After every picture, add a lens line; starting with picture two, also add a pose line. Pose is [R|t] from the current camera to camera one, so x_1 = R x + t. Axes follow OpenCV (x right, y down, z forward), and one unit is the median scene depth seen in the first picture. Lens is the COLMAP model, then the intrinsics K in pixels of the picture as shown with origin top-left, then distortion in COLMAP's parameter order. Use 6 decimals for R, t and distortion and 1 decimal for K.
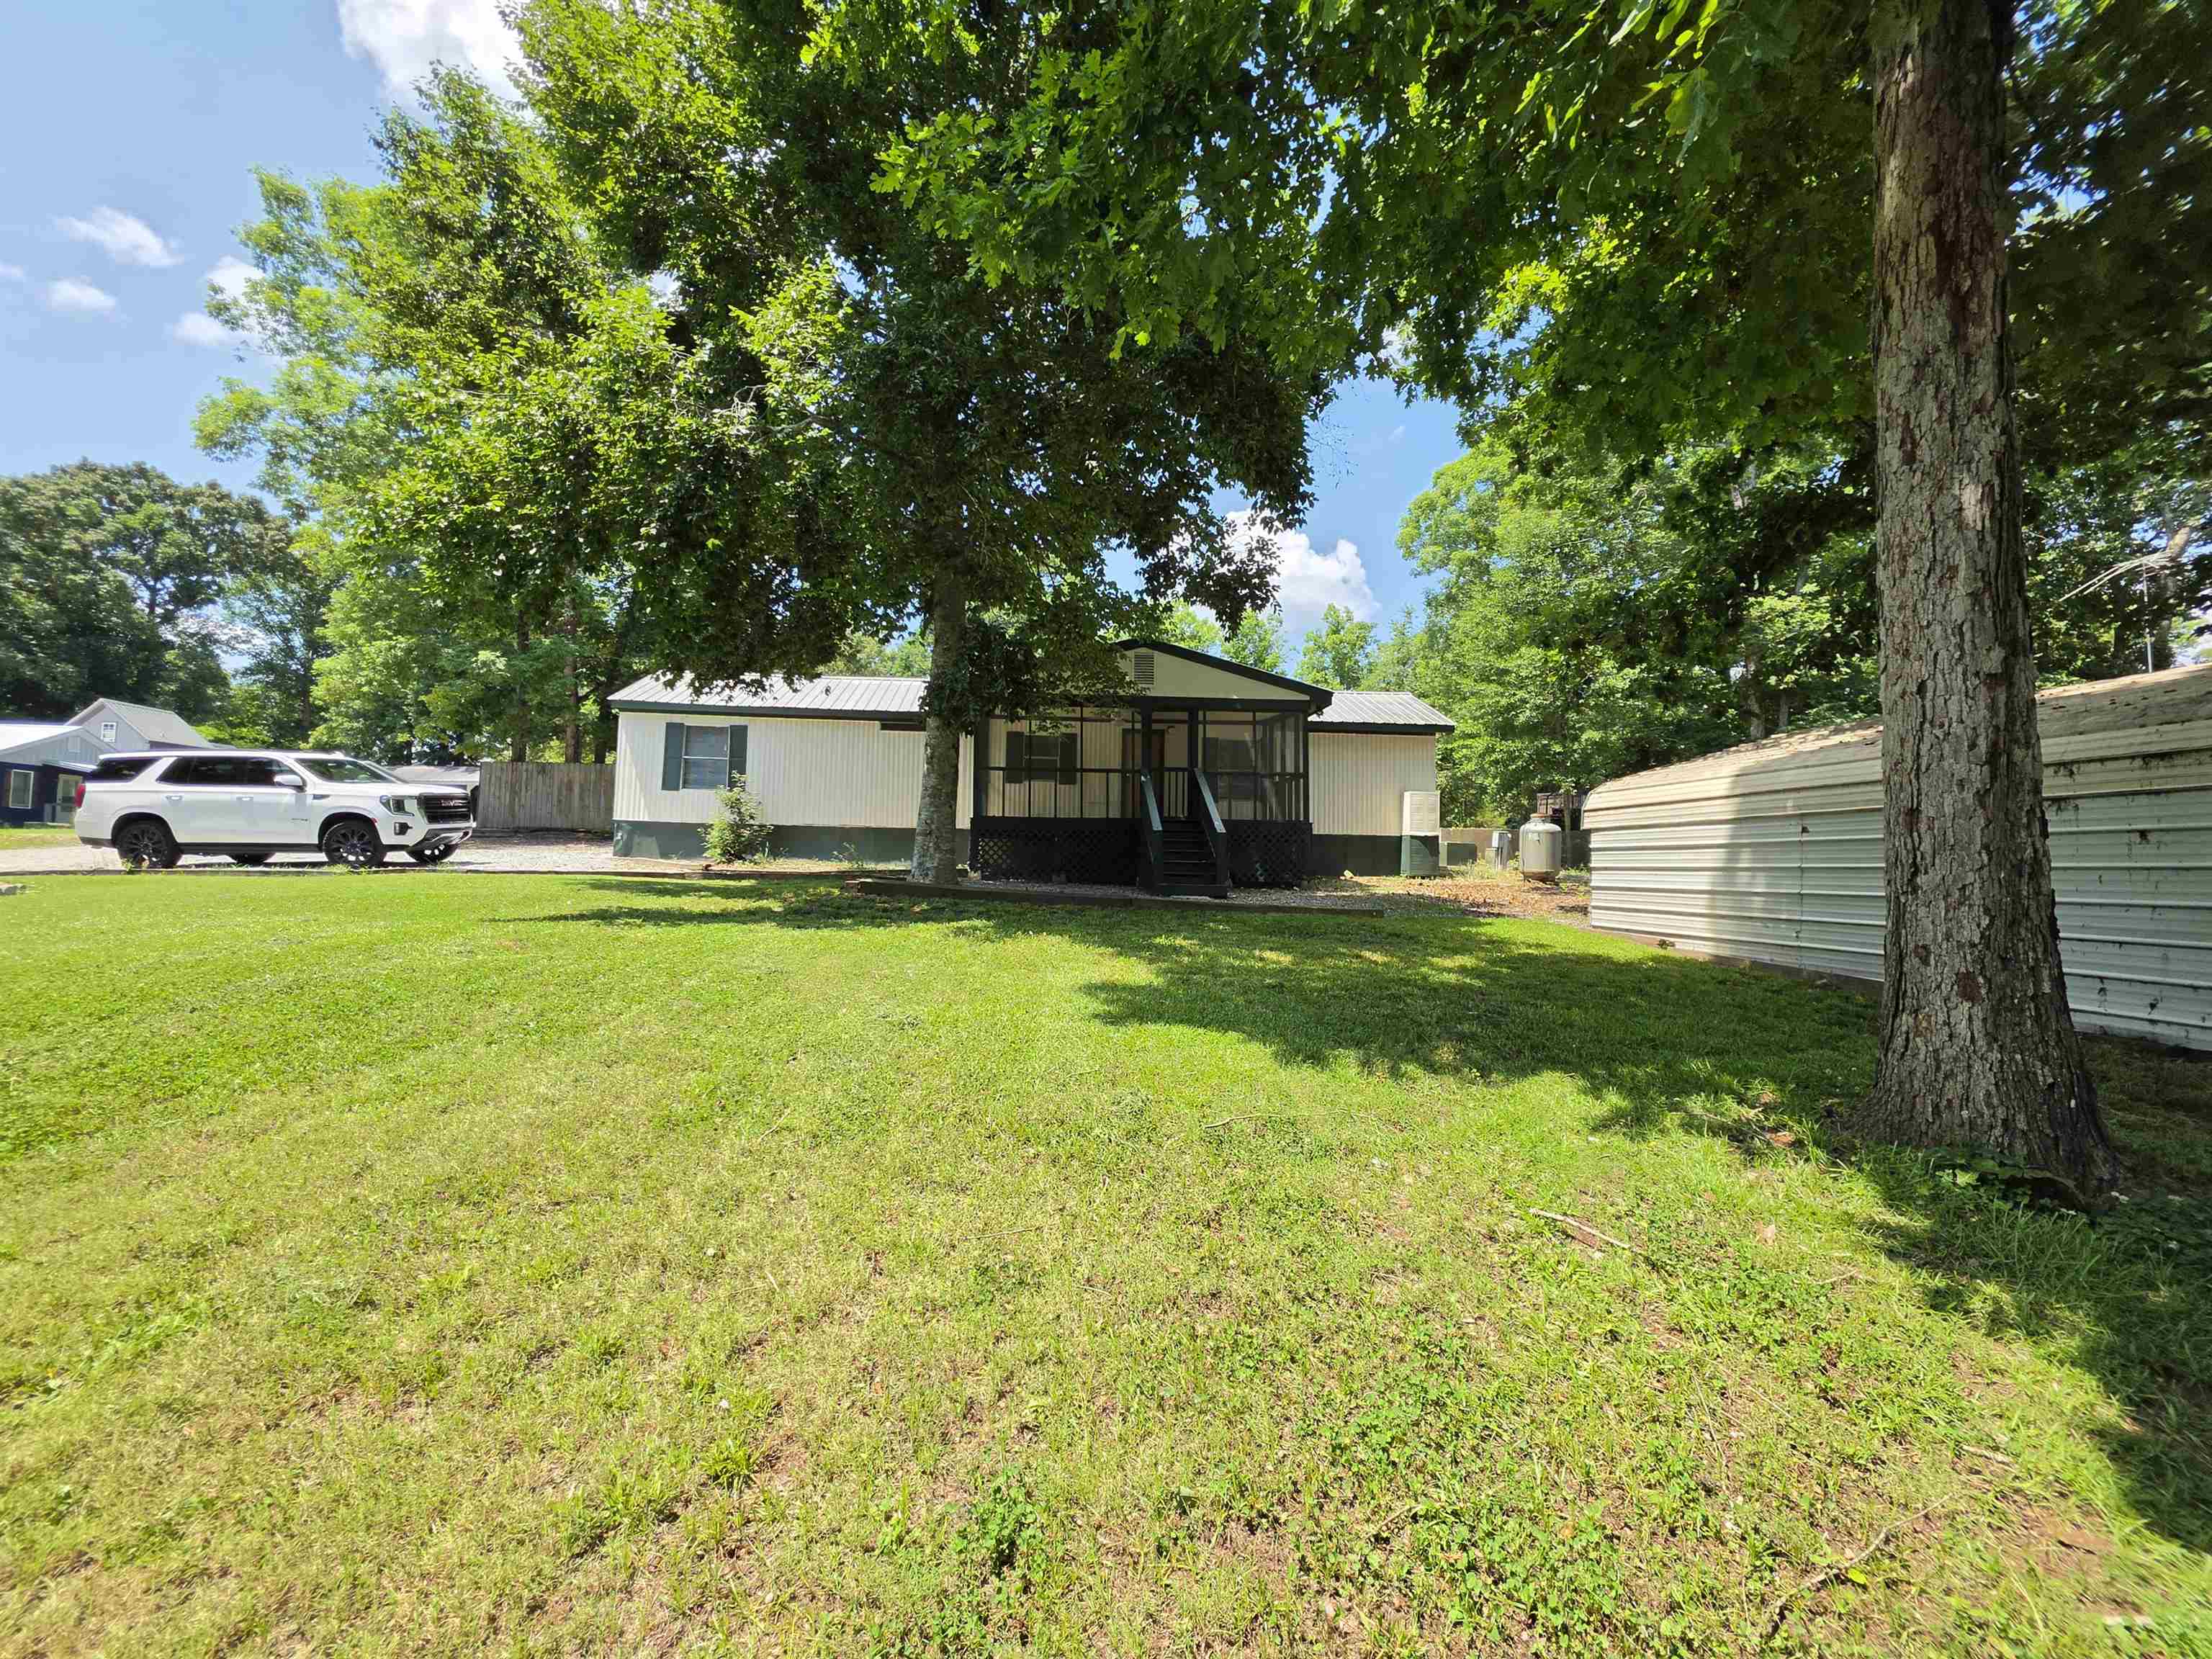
lens RADIAL K [[900.9, 0, 1108.6], [0, 900.9, 818.3], [0, 0, 1]] dist [-0.002634, -0.000119]
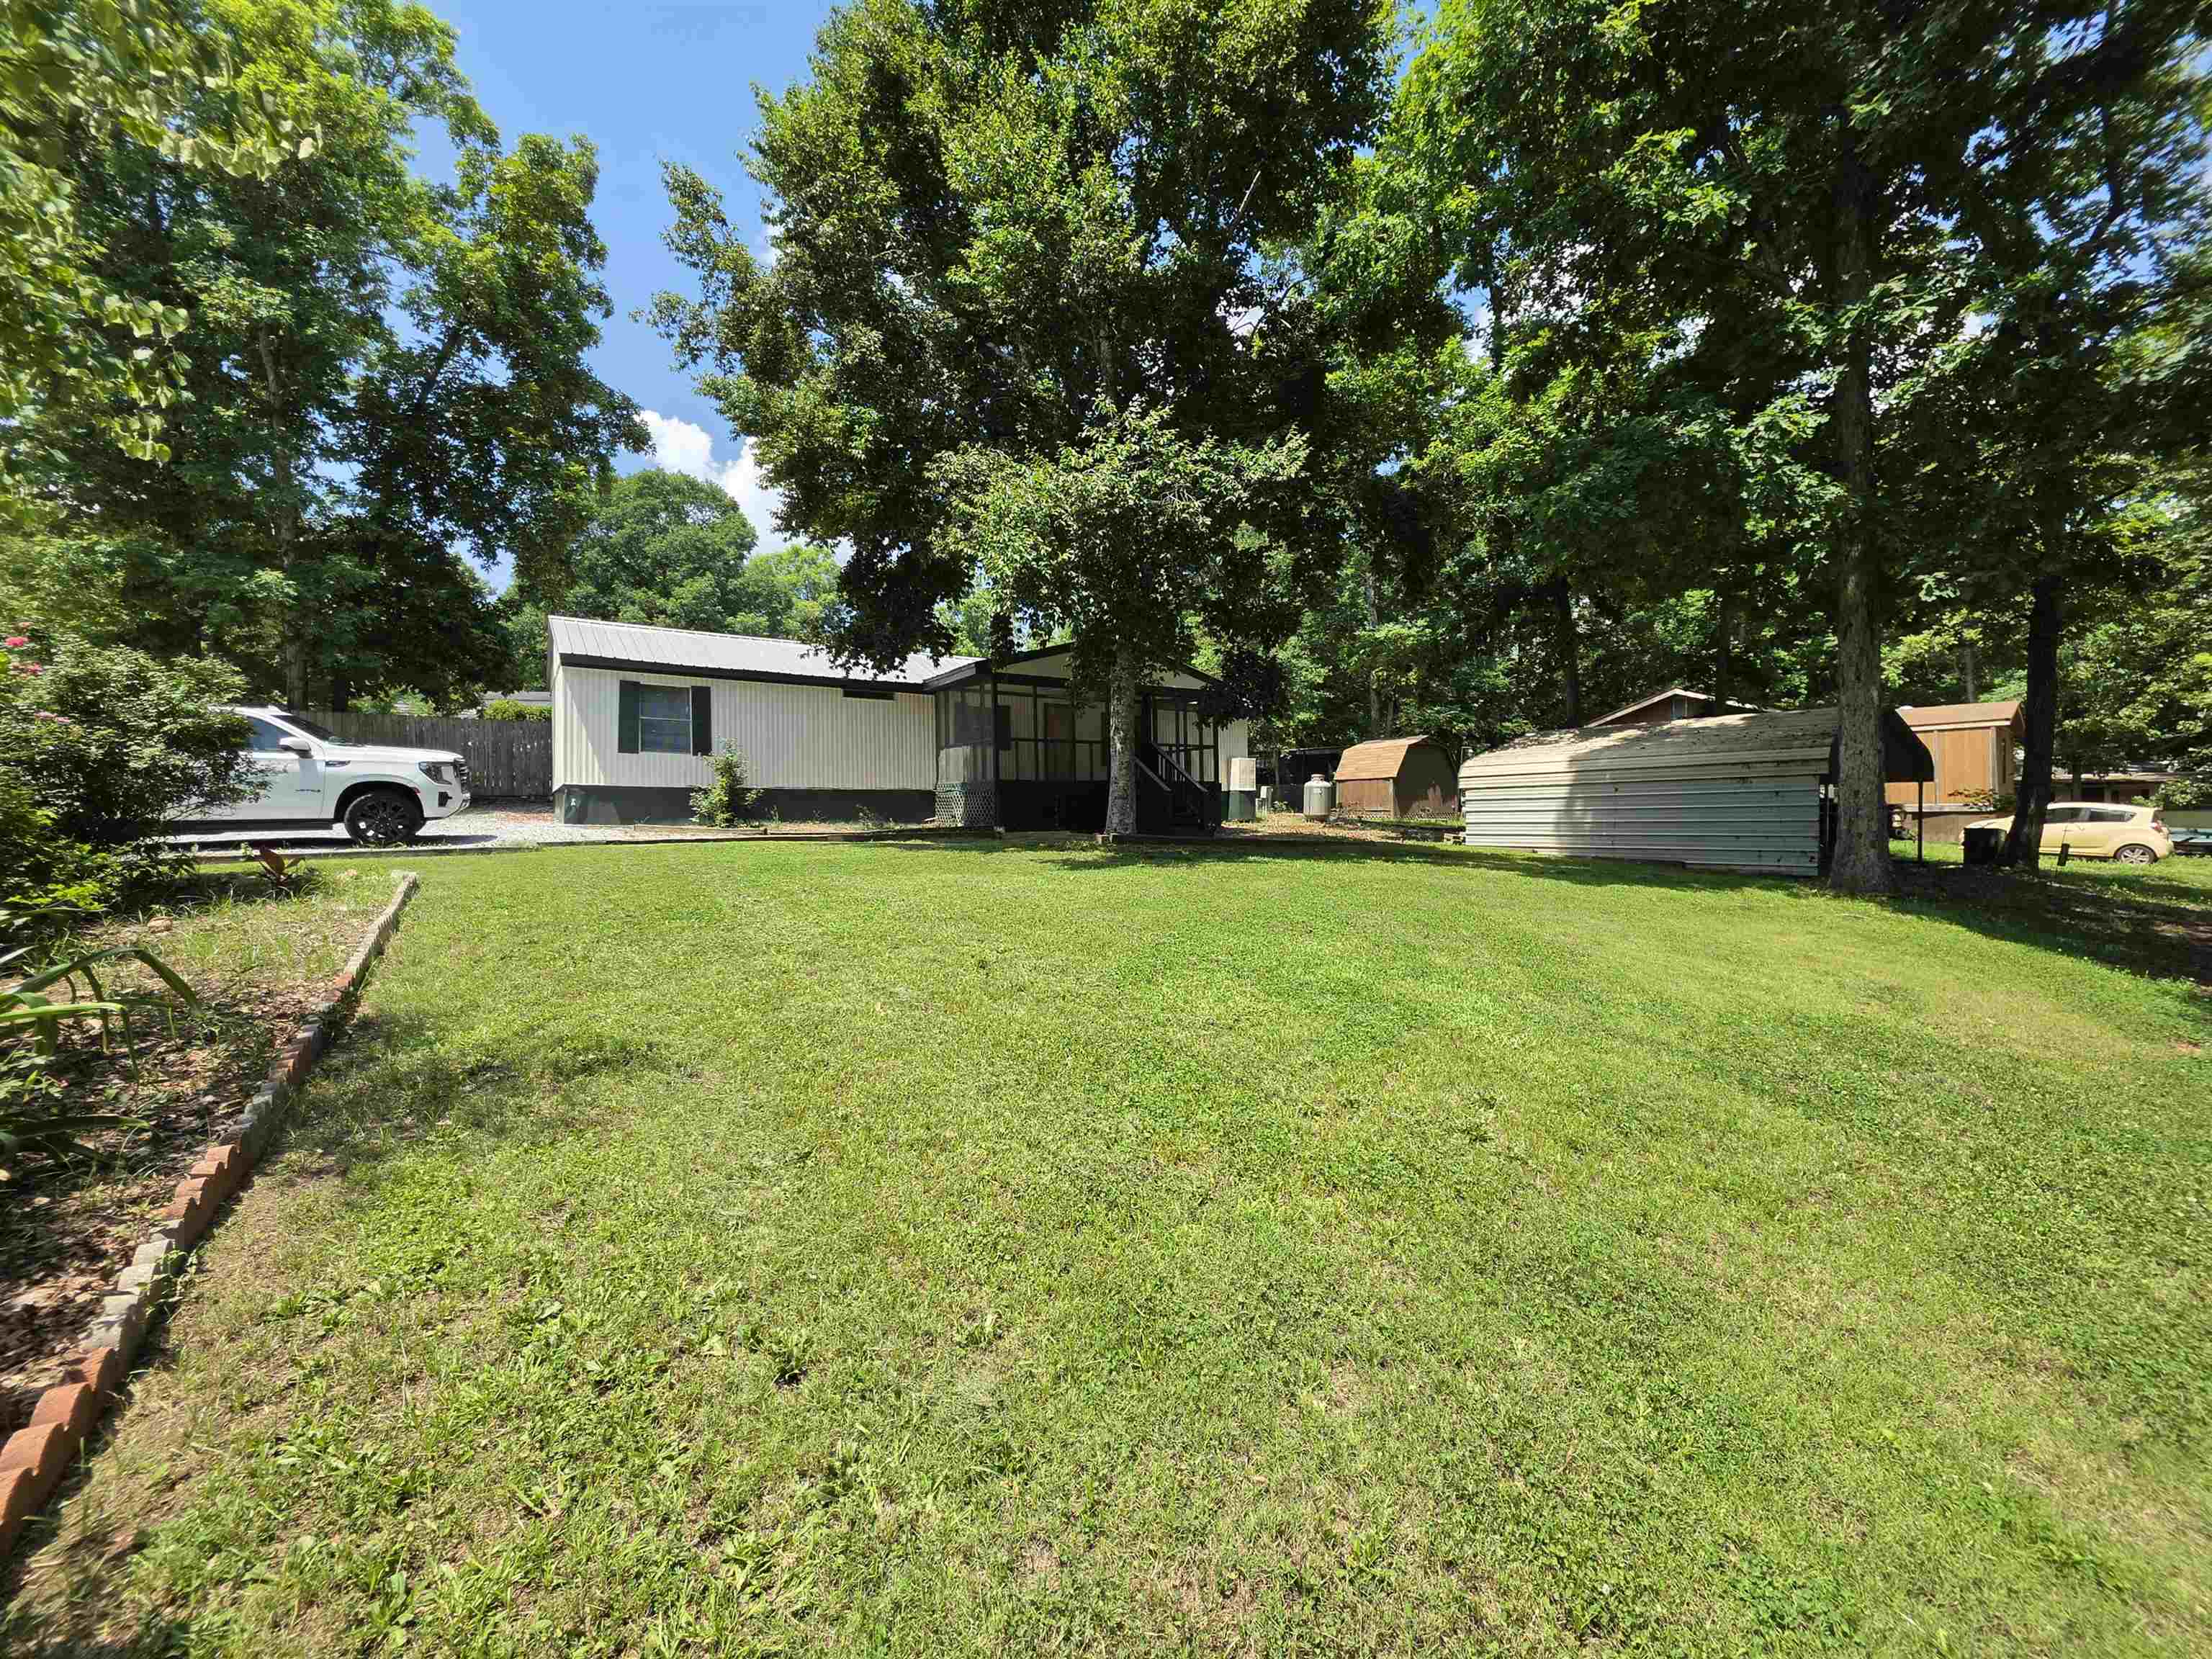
lens RADIAL K [[900.9, 0, 1108.6], [0, 900.9, 818.3], [0, 0, 1]] dist [-0.002634, -0.000119]
pose [[0.868266, -0.027664, 0.495327, -0.638066], [-0.000530, 0.998392, 0.056689, -0.019762], [-0.496099, -0.049484, 0.866855, -0.095921]]
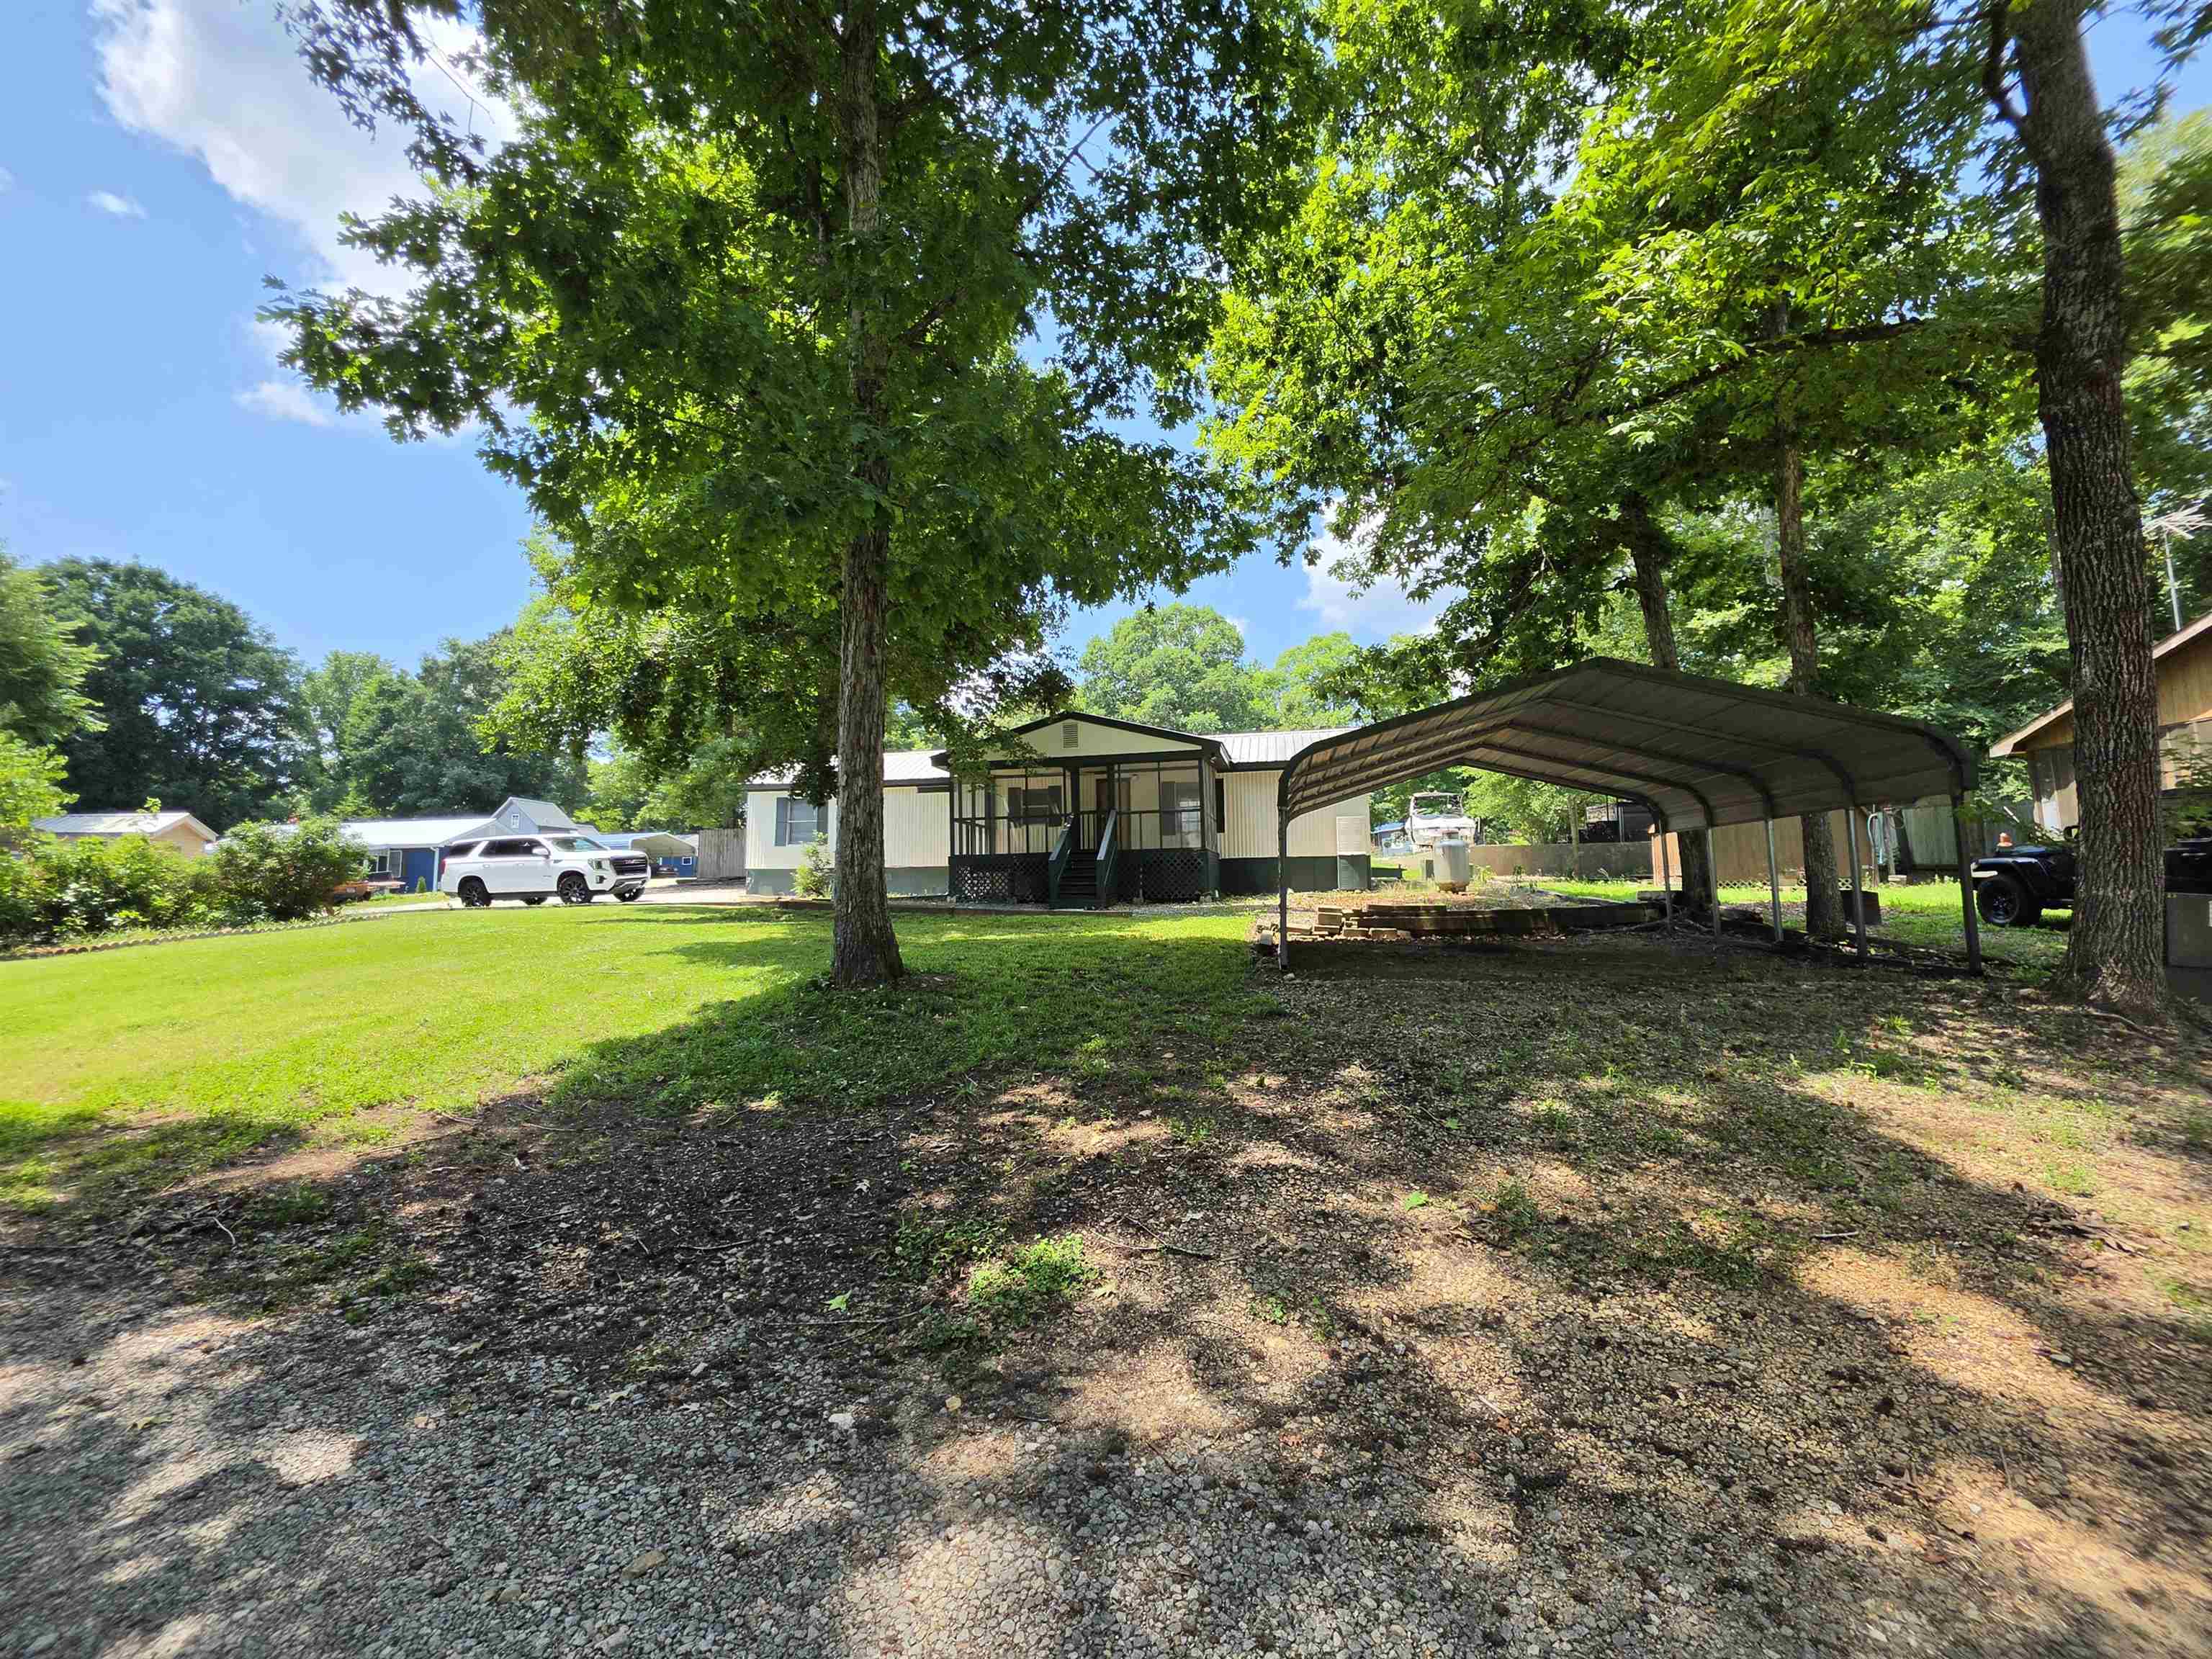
lens RADIAL K [[900.9, 0, 1108.6], [0, 900.9, 818.3], [0, 0, 1]] dist [-0.002634, -0.000119]
pose [[0.958360, -0.056230, -0.279973, 0.488163], [0.044866, 0.997894, -0.046842, 0.018099], [0.282018, 0.032330, 0.958864, -0.244990]]
